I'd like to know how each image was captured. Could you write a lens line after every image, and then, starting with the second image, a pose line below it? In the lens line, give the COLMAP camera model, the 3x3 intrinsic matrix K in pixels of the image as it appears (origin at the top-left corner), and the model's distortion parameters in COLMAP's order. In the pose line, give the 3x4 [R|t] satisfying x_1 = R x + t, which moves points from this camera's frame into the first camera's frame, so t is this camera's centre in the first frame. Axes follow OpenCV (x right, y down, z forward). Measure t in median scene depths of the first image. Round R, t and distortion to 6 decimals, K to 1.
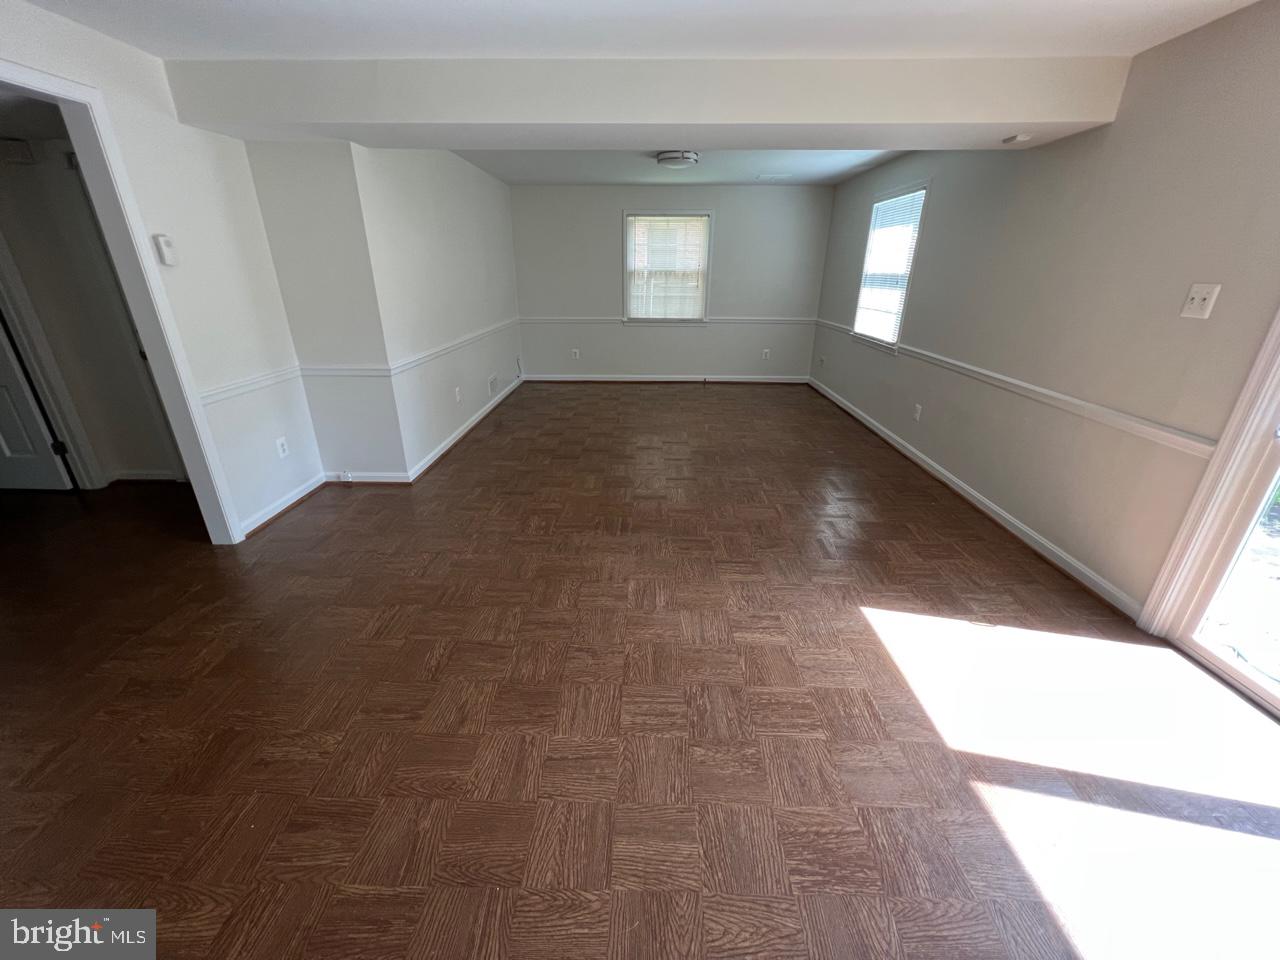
lens RADIAL K [[512.7, 0, 636.9], [0, 512.7, 476.6], [0, 0, 1]] dist [0.000310, 0.000247]
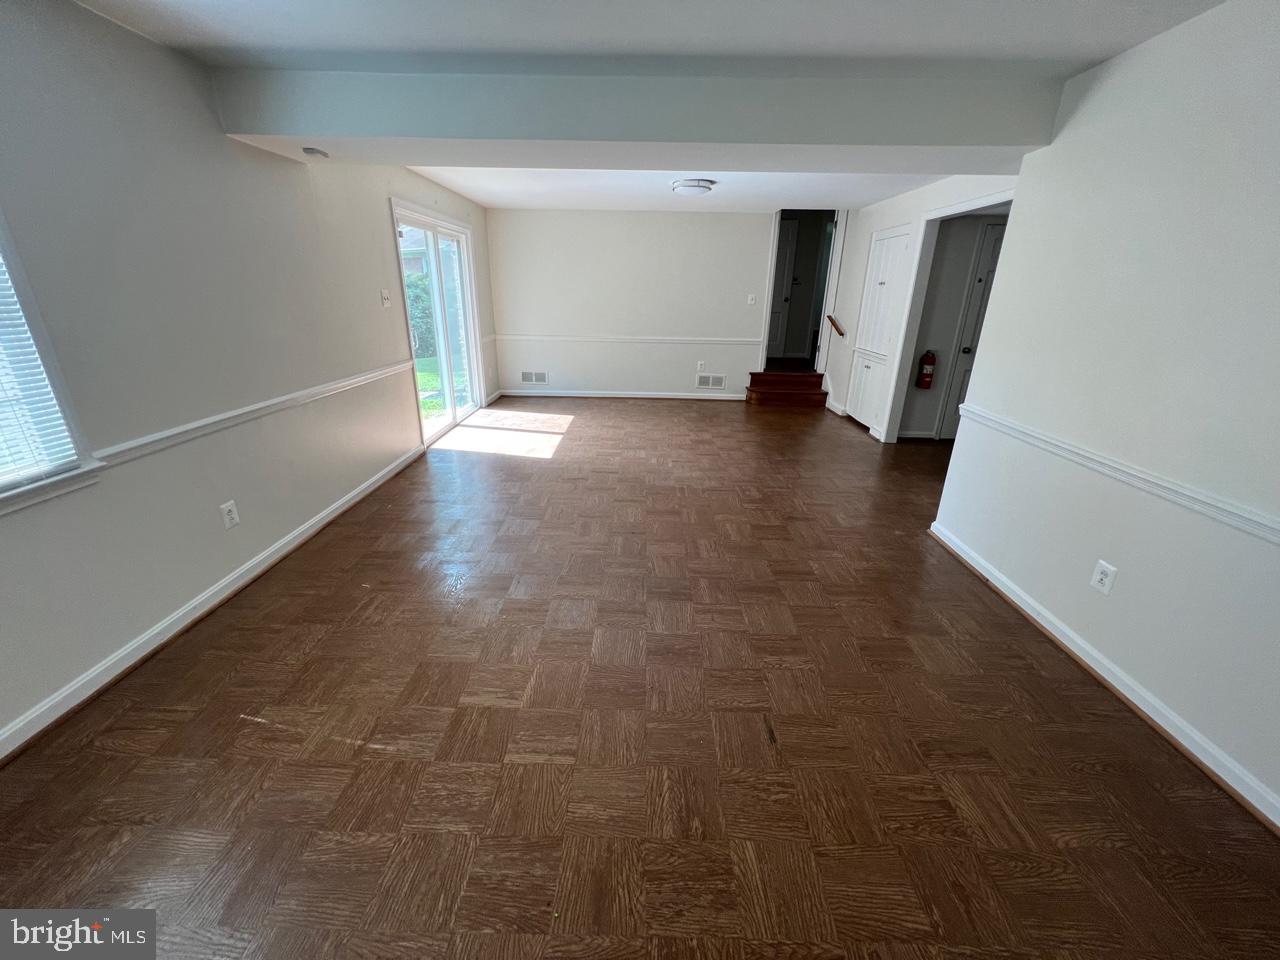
lens RADIAL K [[512.7, 0, 636.9], [0, 512.7, 476.6], [0, 0, 1]] dist [0.000310, 0.000247]
pose [[-0.999829, -0.016634, -0.008035, 0.138982], [-0.017705, 0.738741, 0.673757, -1.112410], [-0.005271, 0.673784, -0.738909, 2.739927]]
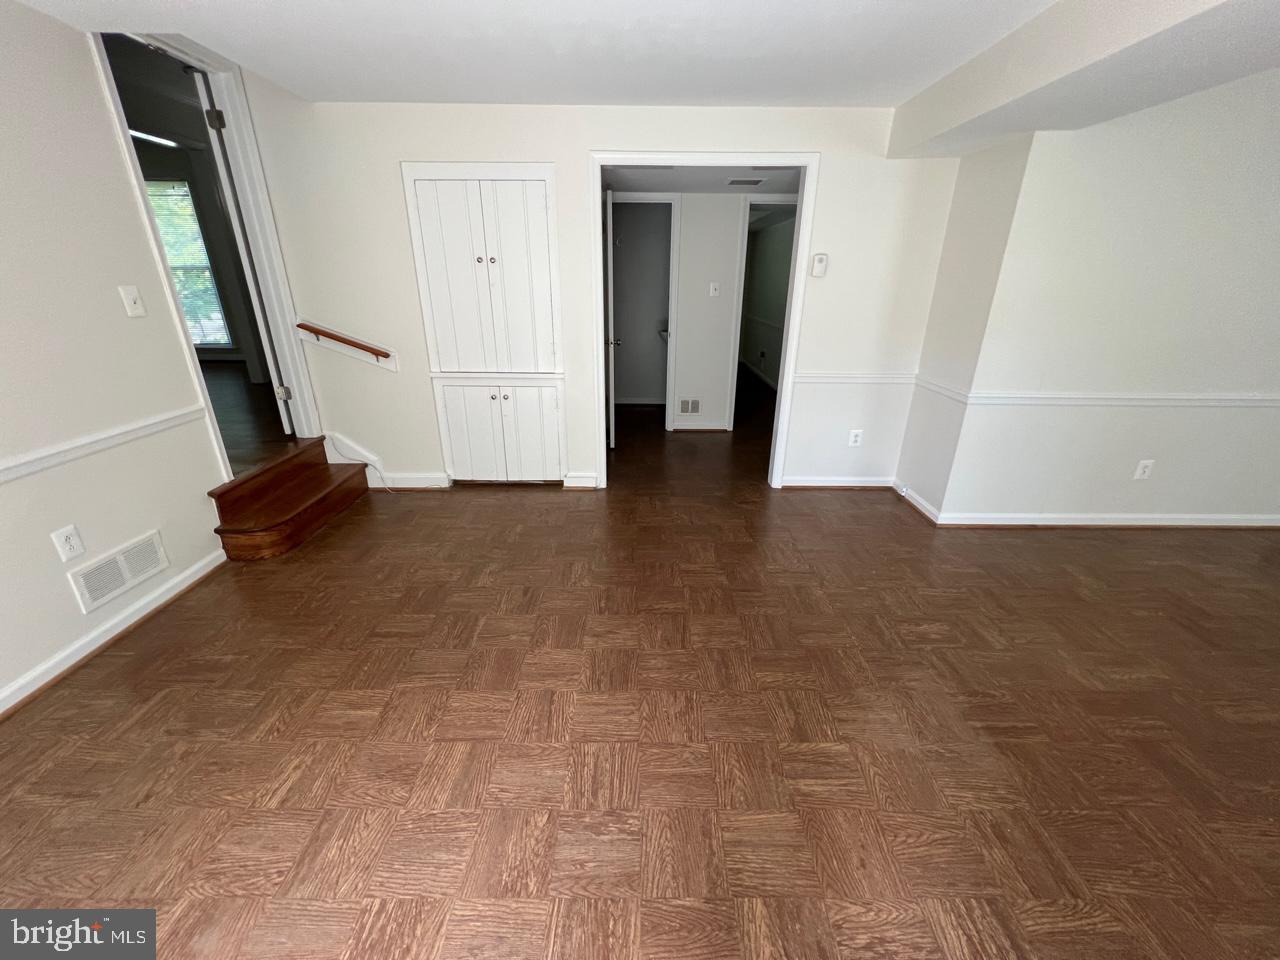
lens RADIAL K [[512.7, 0, 636.9], [0, 512.7, 476.6], [0, 0, 1]] dist [0.000310, 0.000247]
pose [[0.023449, 0.360672, -0.932398, 0.566219], [-0.384807, 0.864052, 0.324556, -0.248691], [0.922699, 0.351183, 0.159050, 0.621181]]
